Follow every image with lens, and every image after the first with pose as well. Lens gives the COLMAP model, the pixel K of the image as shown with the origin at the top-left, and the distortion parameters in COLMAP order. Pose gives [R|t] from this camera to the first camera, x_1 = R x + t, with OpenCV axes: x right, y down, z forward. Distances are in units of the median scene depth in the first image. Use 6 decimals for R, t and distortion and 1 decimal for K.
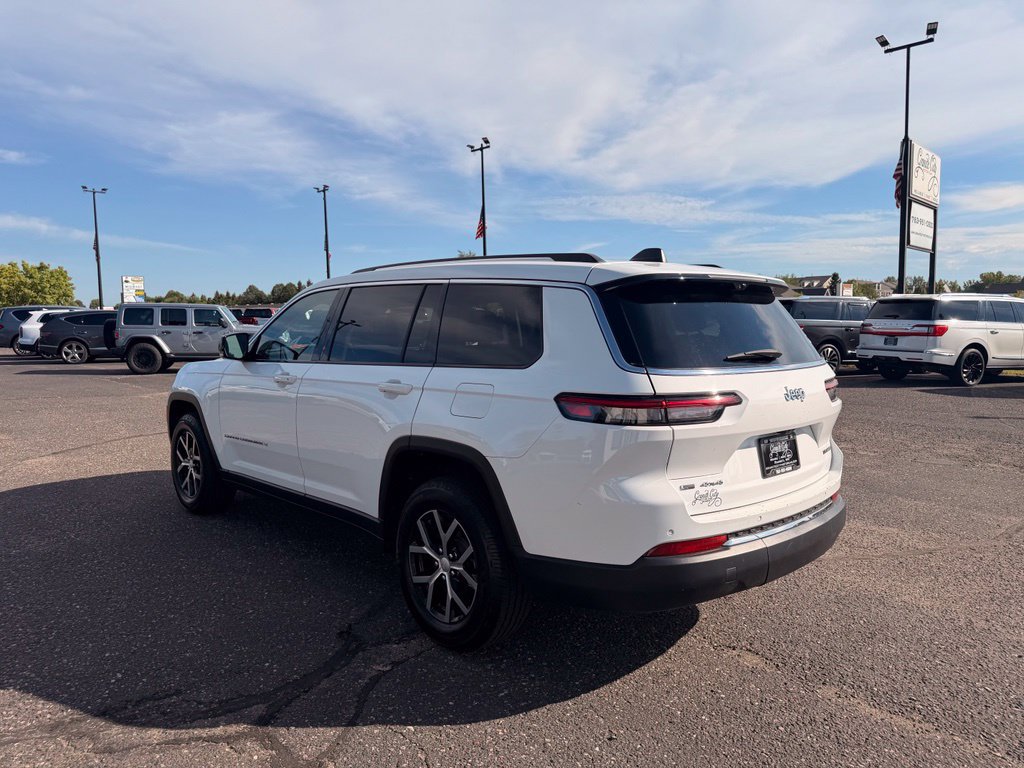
lens RADIAL K [[732.2, 0, 509.1], [0, 732.2, 375.7], [0, 0, 1]] dist [0.014474, -0.022441]
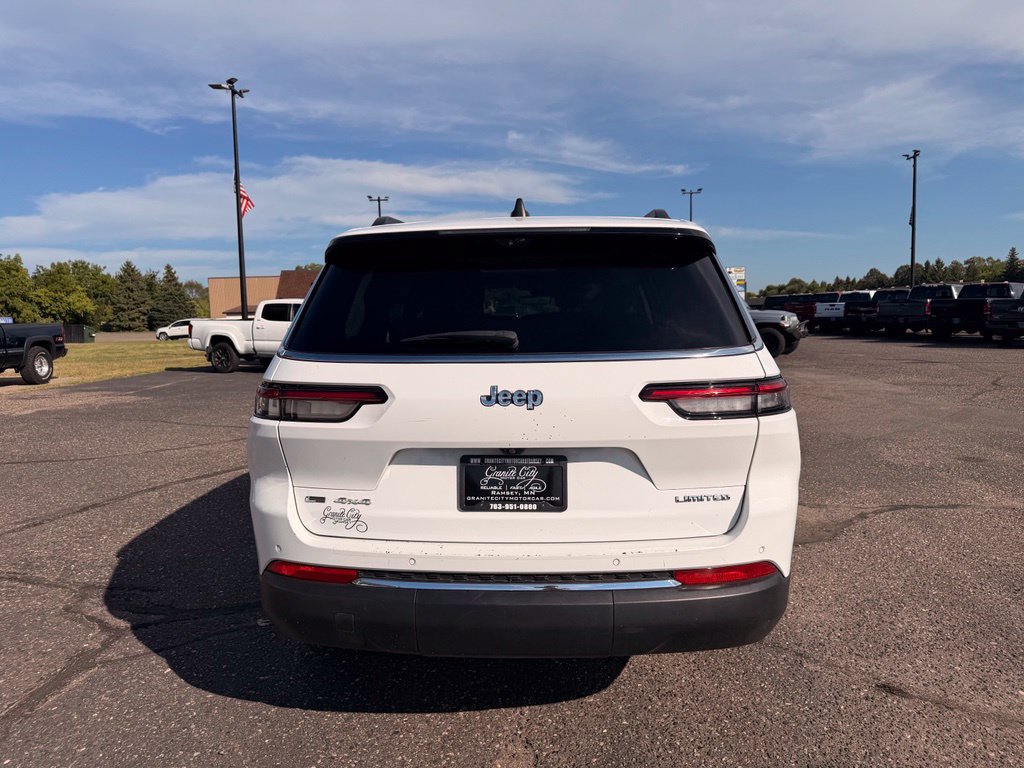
lens RADIAL K [[732.2, 0, 516.9], [0, 732.2, 384.9], [0, 0, 1]] dist [0.014474, -0.022441]
pose [[0.686062, 0.056656, -0.725334, 0.075886], [-0.034795, 0.998378, 0.045072, -0.001424], [0.726711, -0.005684, 0.686920, 0.046958]]
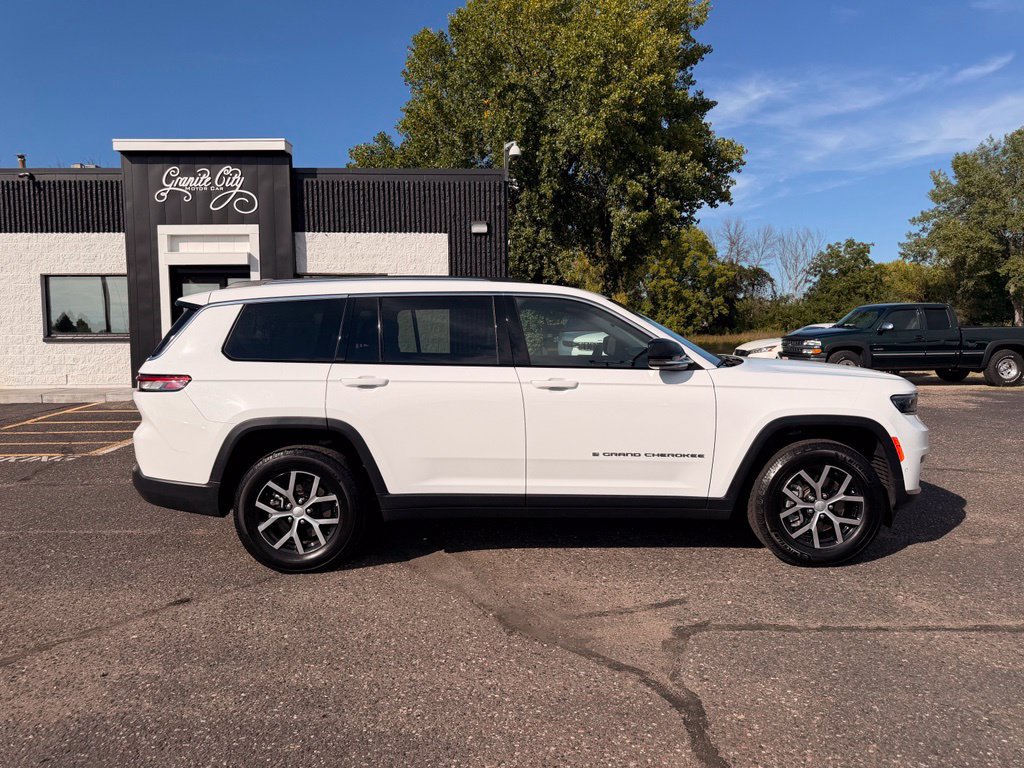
lens RADIAL K [[732.2, 0, 512.3], [0, 732.2, 381.8], [0, 0, 1]] dist [0.014474, -0.022441]
pose [[-0.704193, 0.056688, -0.707742, 0.091159], [-0.039727, 0.992100, 0.118992, -0.016590], [0.708897, 0.111909, -0.696378, 0.239905]]
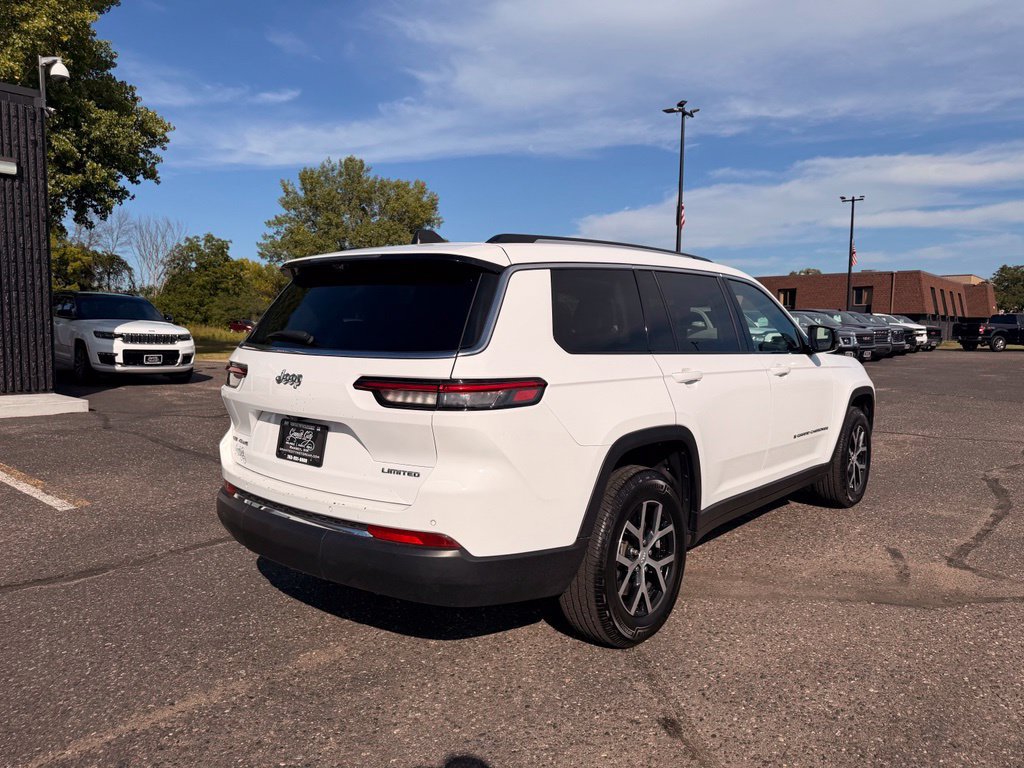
lens RADIAL K [[732.2, 0, 511.7], [0, 732.2, 376.2], [0, 0, 1]] dist [0.014474, -0.022441]
pose [[0.098118, 0.071055, -0.992635, 0.117106], [-0.078056, 0.994924, 0.063503, -0.005238], [0.992109, 0.071250, 0.103166, 0.102647]]
